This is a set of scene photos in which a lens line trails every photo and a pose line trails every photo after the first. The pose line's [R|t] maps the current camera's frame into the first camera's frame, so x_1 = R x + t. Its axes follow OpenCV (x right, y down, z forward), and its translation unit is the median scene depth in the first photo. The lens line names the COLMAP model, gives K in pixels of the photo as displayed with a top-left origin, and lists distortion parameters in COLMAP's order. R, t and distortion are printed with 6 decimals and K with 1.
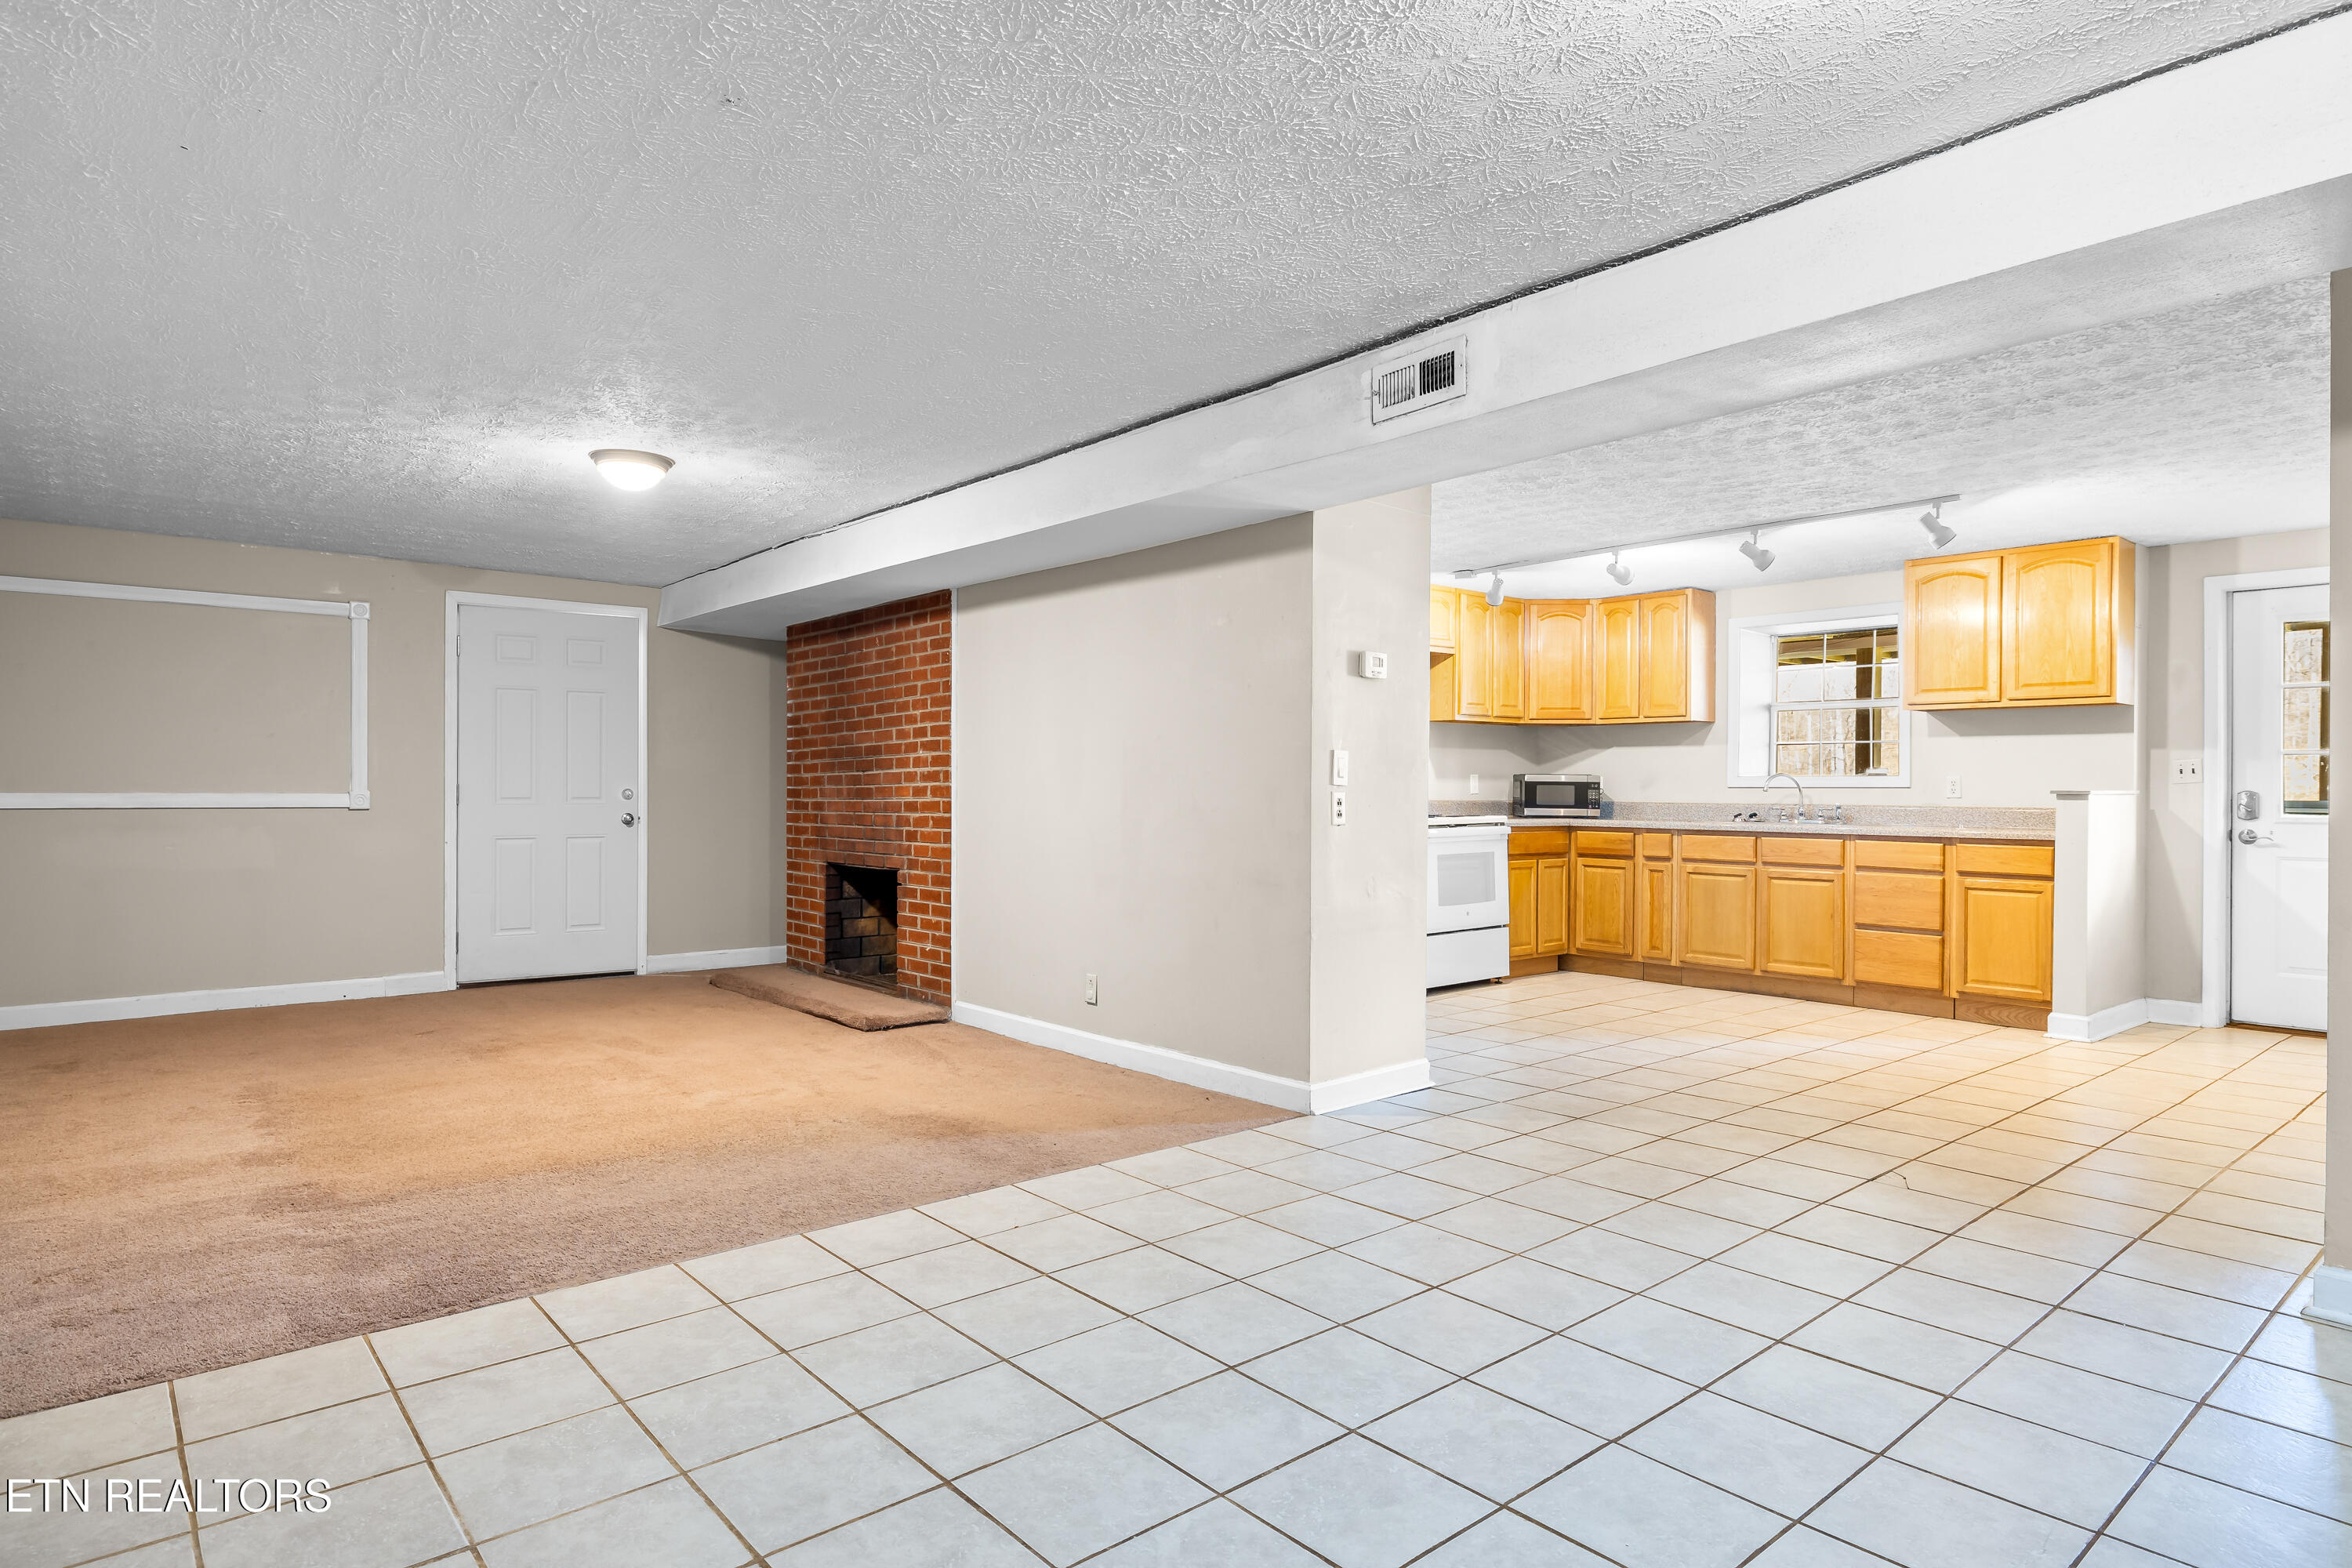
lens RADIAL K [[1291.4, 0, 1181.9], [0, 1291.4, 785.5], [0, 0, 1]] dist [-0.006008, -0.000242]
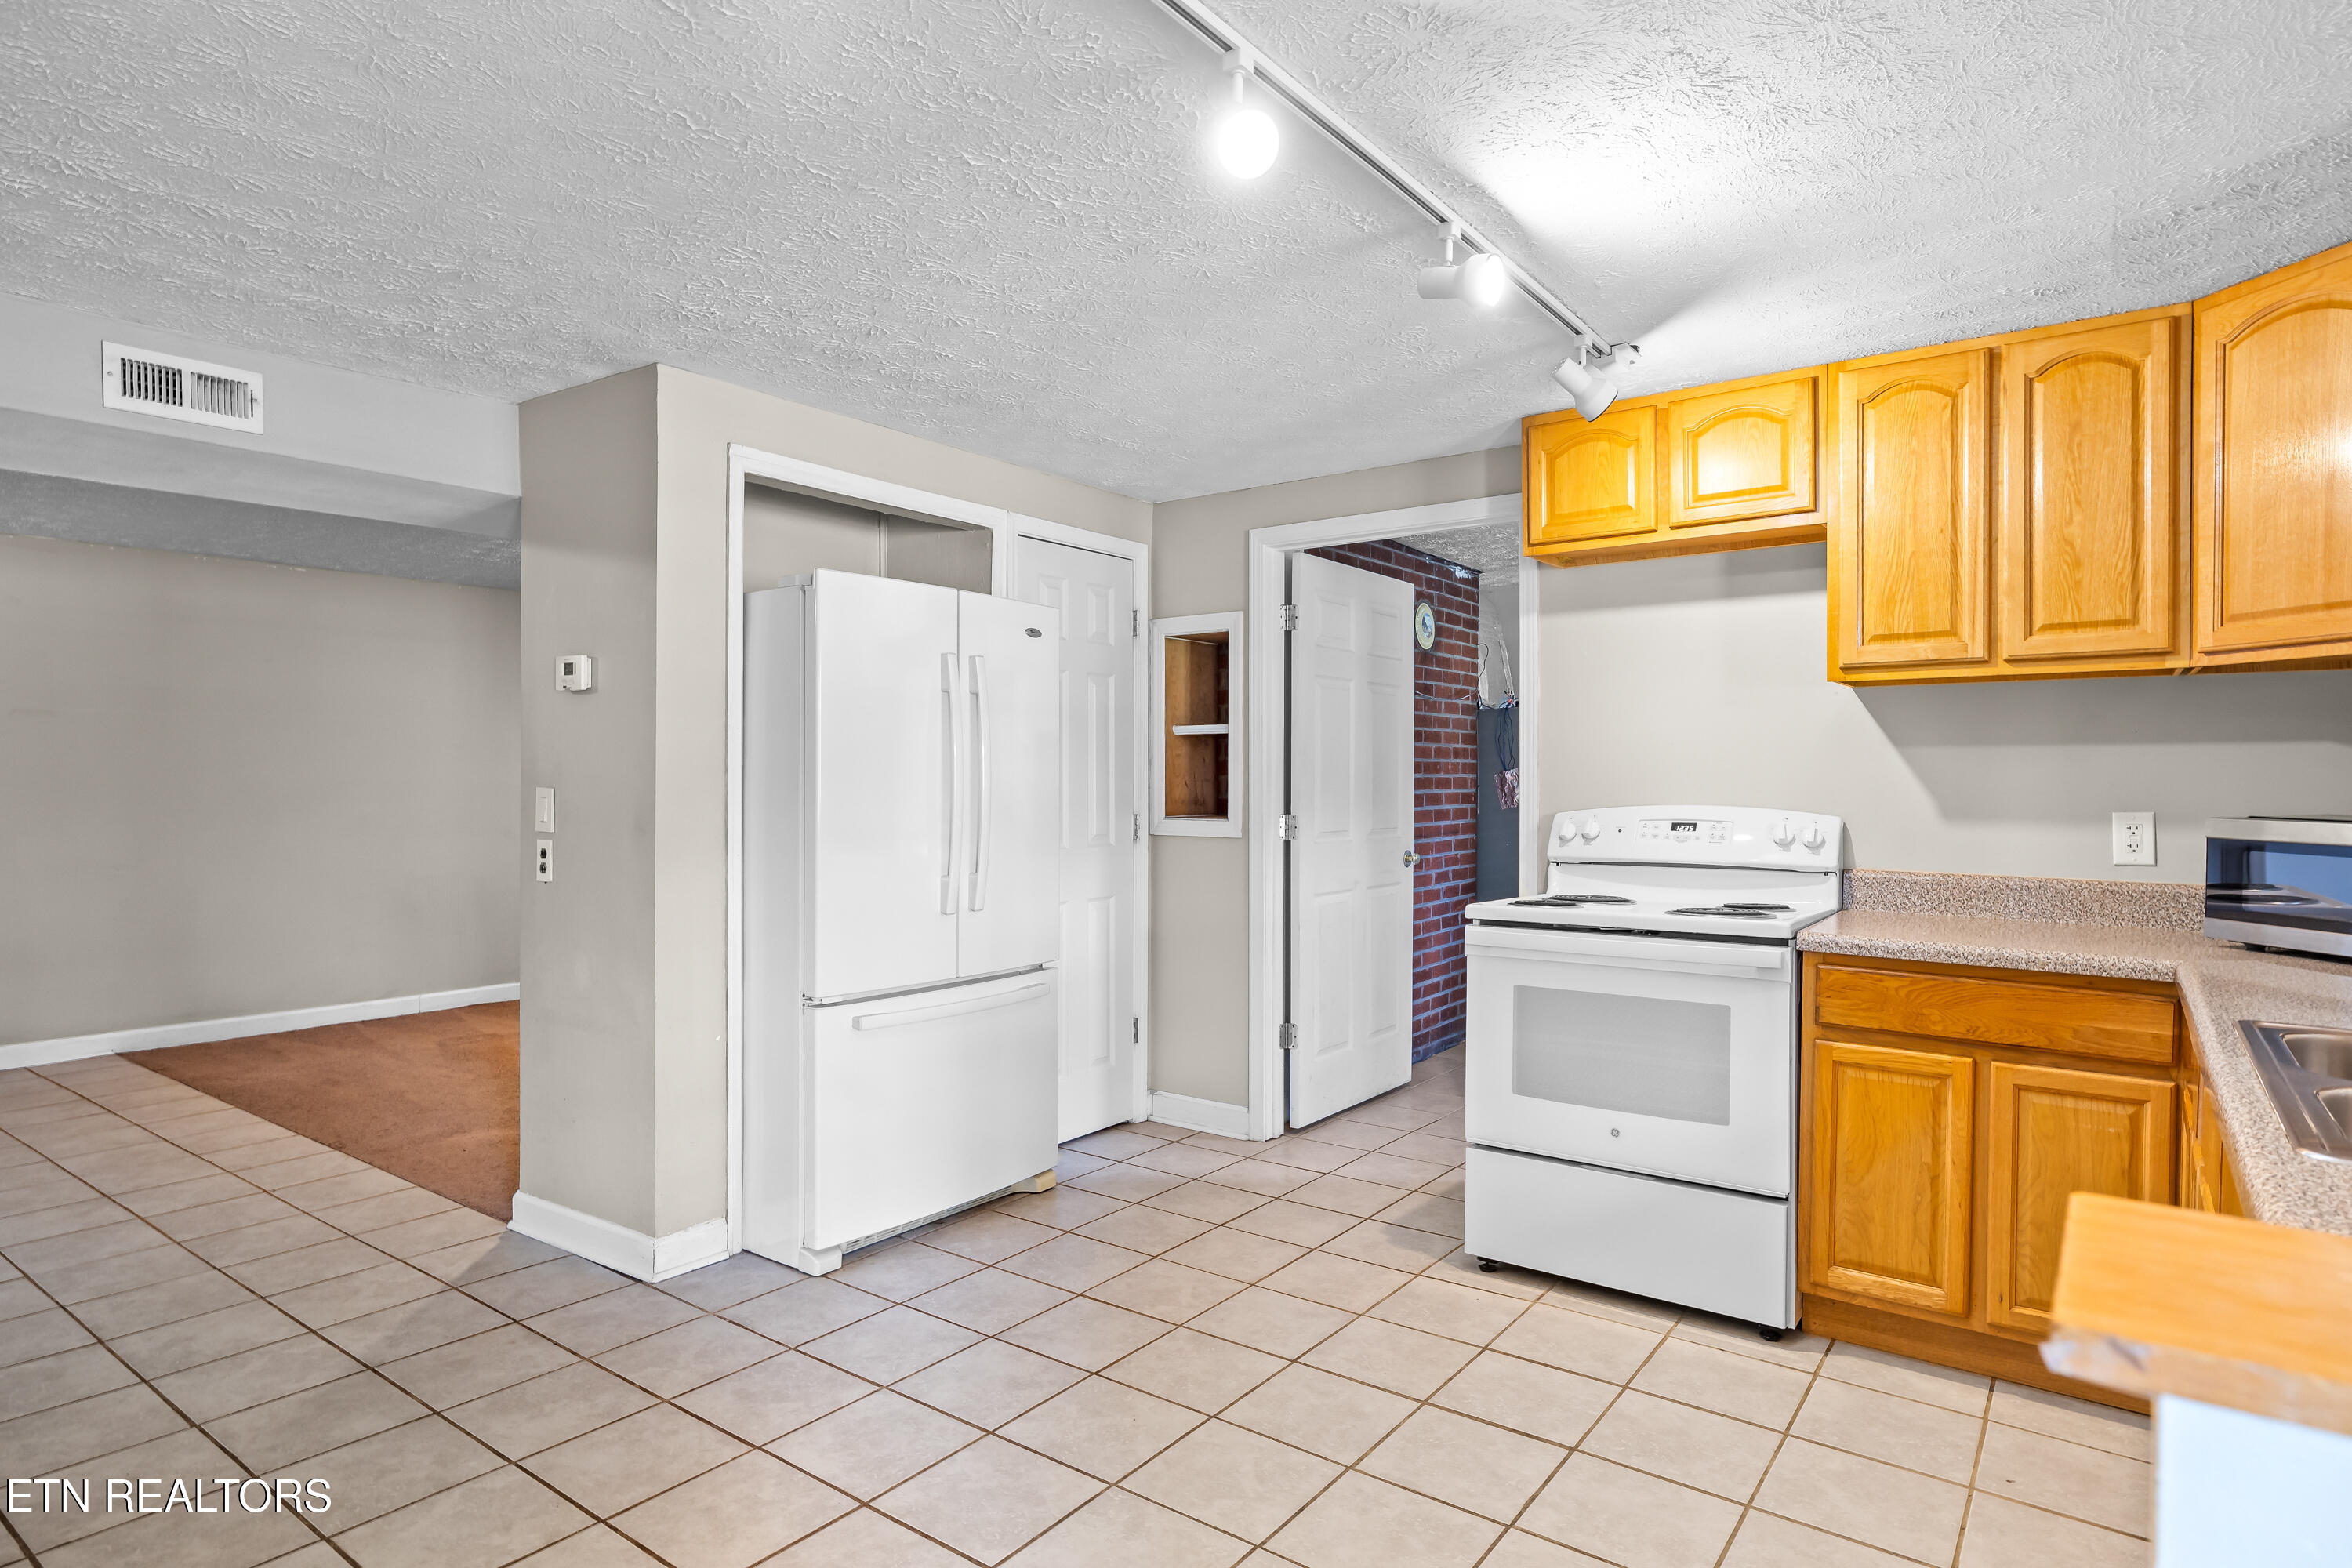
lens RADIAL K [[1291.4, 0, 1178.7], [0, 1291.4, 787.1], [0, 0, 1]] dist [-0.006008, -0.000242]
pose [[0.222123, 0.005050, -0.975005, 0.600009], [-0.001608, 0.999987, 0.004813, -0.019662], [0.975017, 0.000499, 0.222129, 0.738732]]
